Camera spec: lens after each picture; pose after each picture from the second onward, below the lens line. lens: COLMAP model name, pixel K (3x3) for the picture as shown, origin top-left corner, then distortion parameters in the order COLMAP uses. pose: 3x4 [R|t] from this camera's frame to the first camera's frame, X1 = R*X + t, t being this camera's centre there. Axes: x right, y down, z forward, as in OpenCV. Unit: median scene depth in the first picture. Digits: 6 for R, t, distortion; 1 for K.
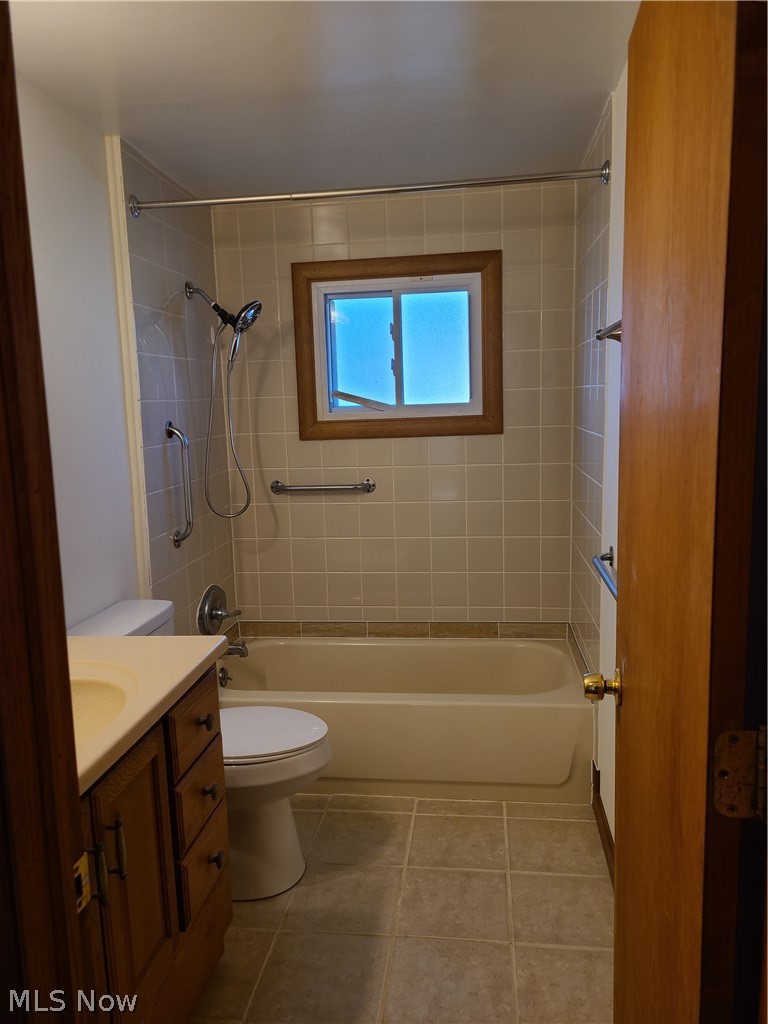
lens RADIAL K [[771.1, 0, 381.9], [0, 771.1, 510.7], [0, 0, 1]] dist [0.044504, -0.039004]
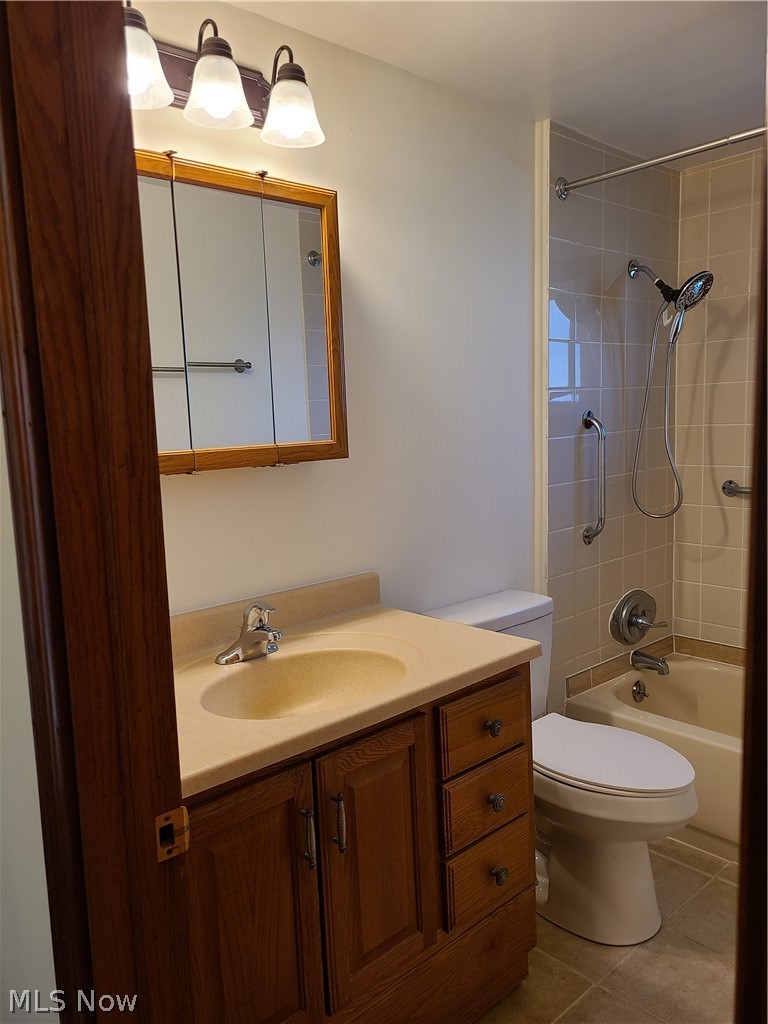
lens RADIAL K [[771.1, 0, 381.7], [0, 771.1, 512.3], [0, 0, 1]] dist [0.044504, -0.039004]
pose [[0.758258, 0.083684, -0.646562, 0.154179], [-0.076790, 0.996288, 0.038893, -0.008665], [0.647417, 0.020159, 0.761869, 0.112280]]
